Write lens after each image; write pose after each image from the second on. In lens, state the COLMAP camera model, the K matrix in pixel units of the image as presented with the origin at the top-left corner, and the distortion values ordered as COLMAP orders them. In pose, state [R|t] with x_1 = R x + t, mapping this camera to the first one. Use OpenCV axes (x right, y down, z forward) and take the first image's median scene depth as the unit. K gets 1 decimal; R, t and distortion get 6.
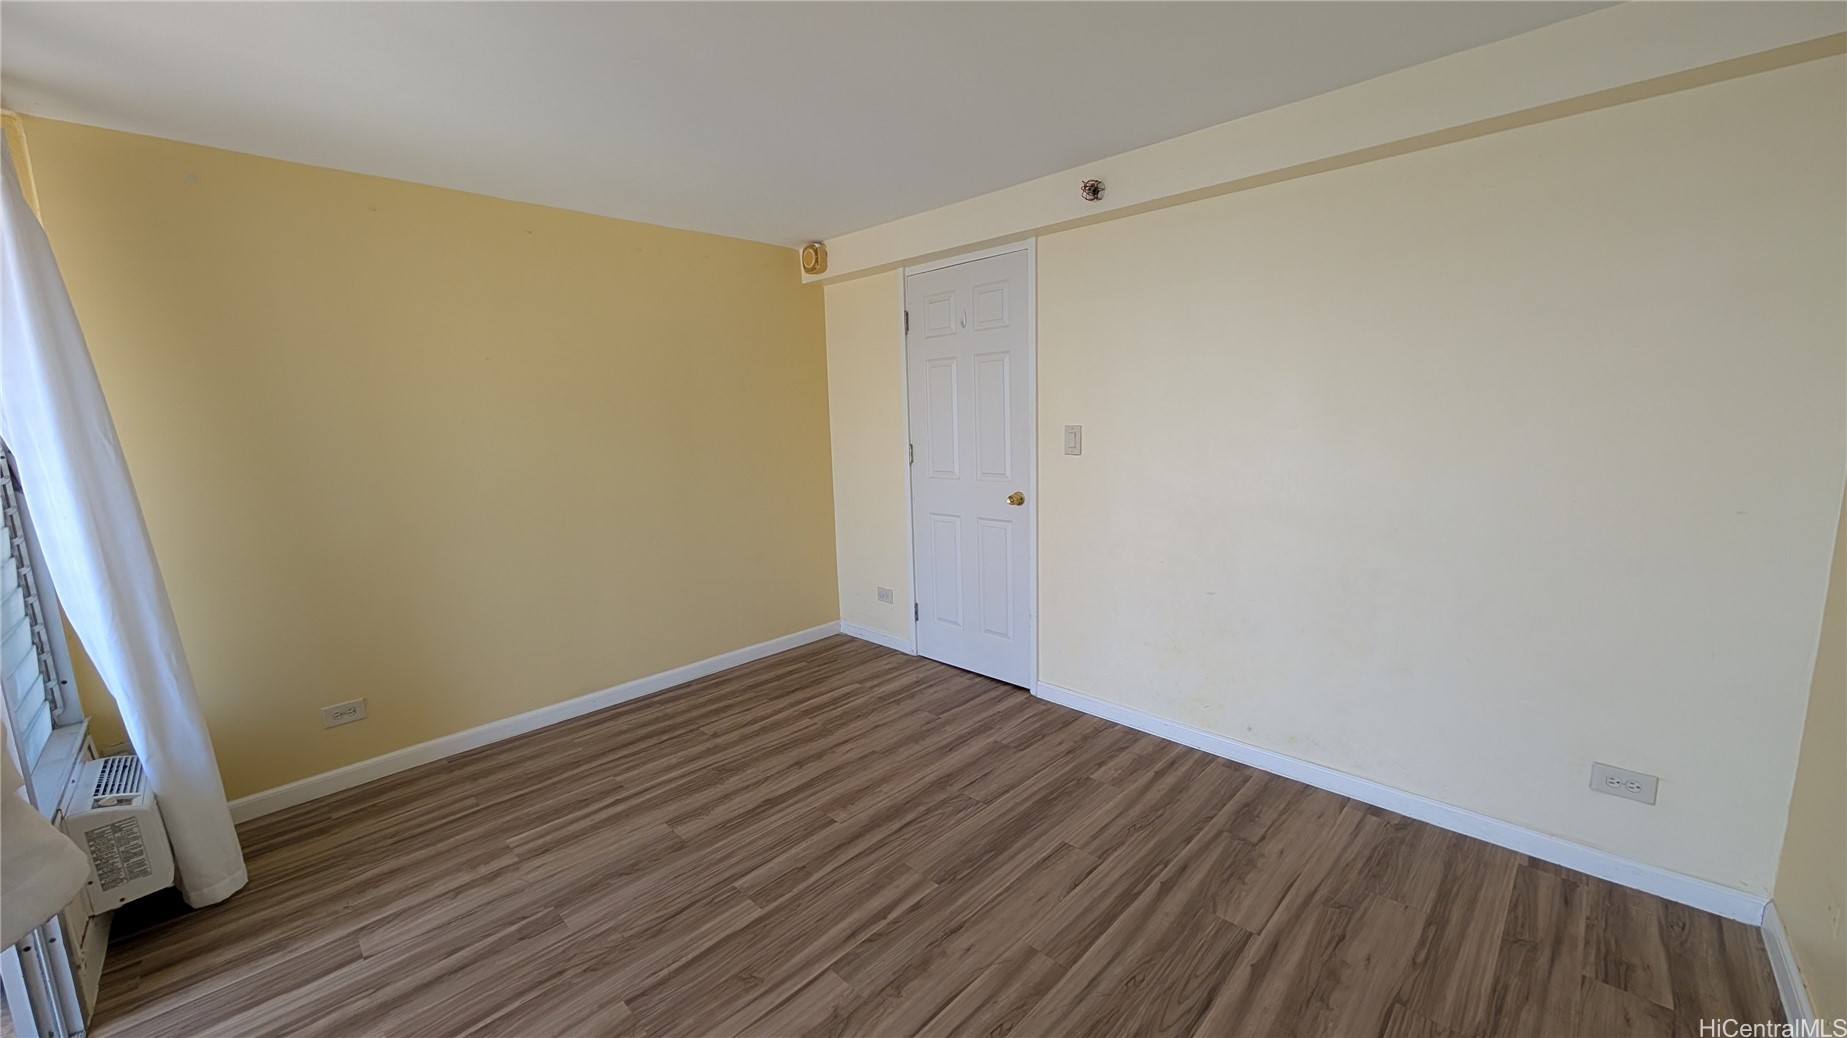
lens RADIAL K [[700.1, 0, 914.4], [0, 700.1, 515.2], [0, 0, 1]] dist [0.001272, 0.000123]
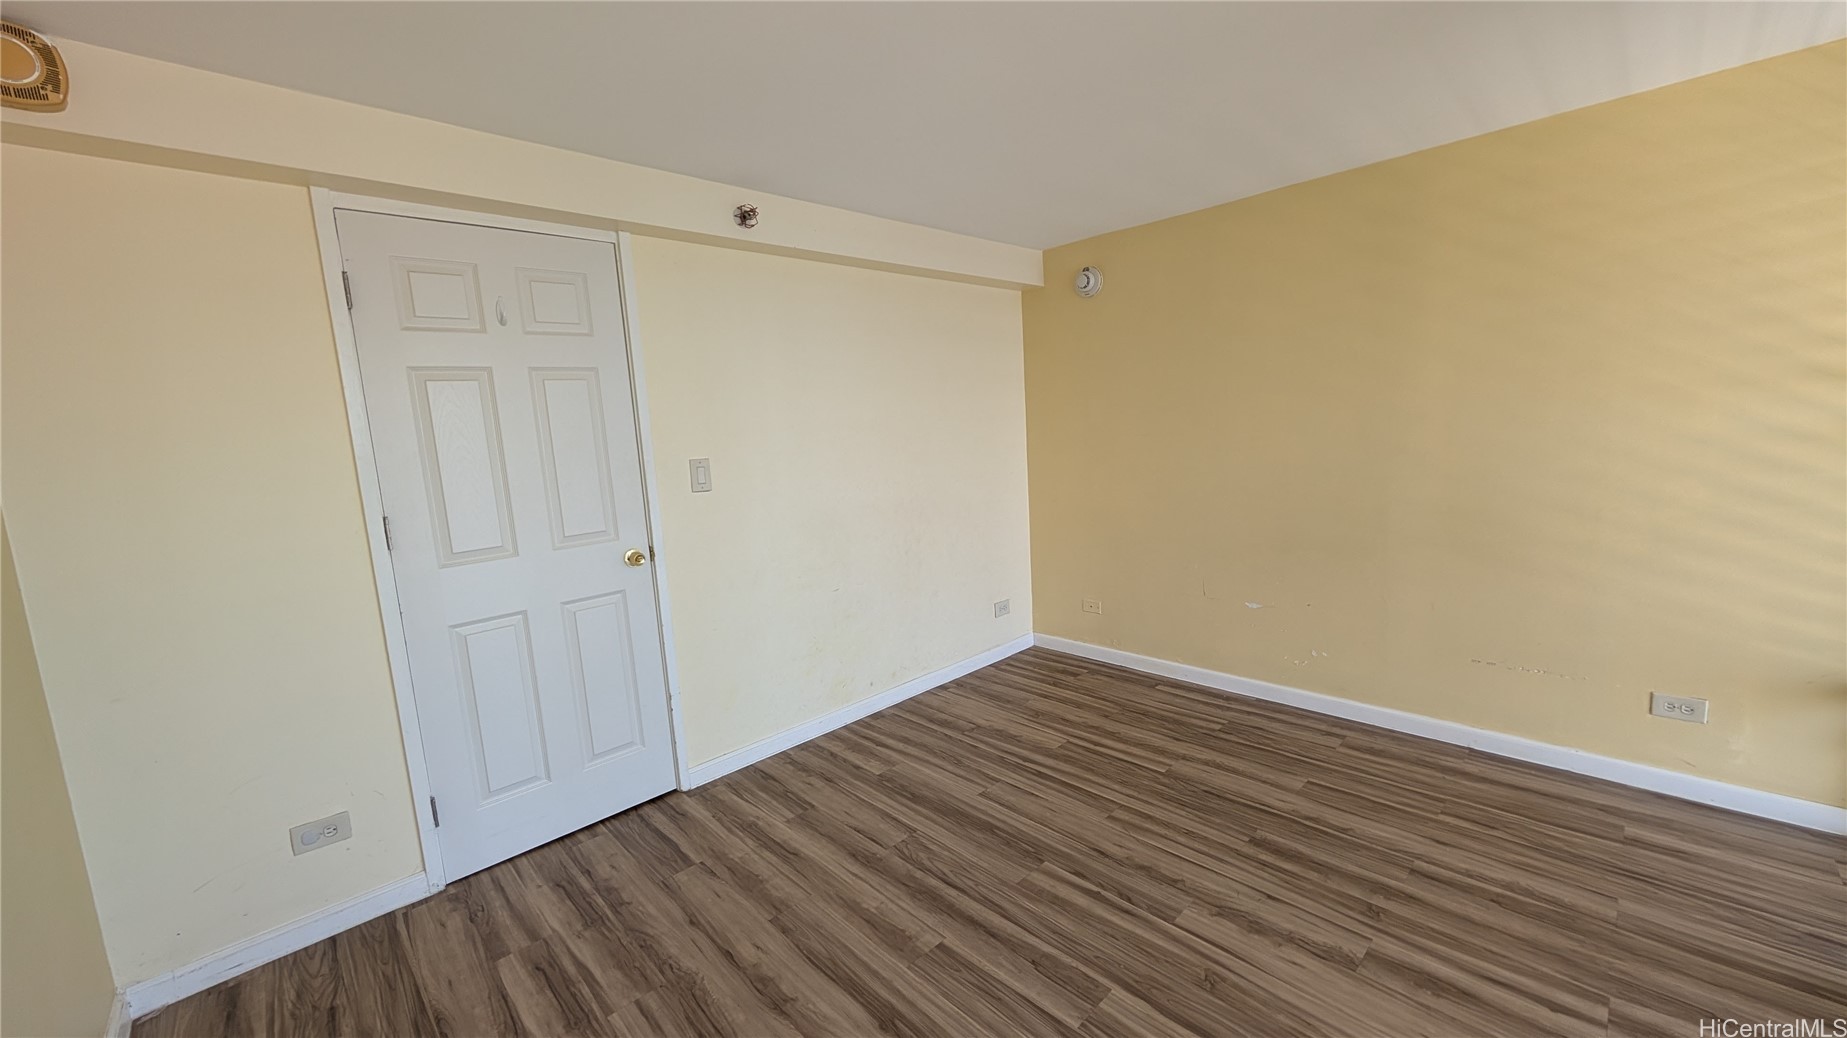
lens RADIAL K [[700.1, 0, 914.4], [0, 700.1, 515.2], [0, 0, 1]] dist [0.001272, 0.000123]
pose [[0.032660, -0.102166, 0.994231, -0.810158], [0.206138, 0.974063, 0.093322, -0.103797], [-0.977978, 0.201901, 0.052873, 0.855997]]
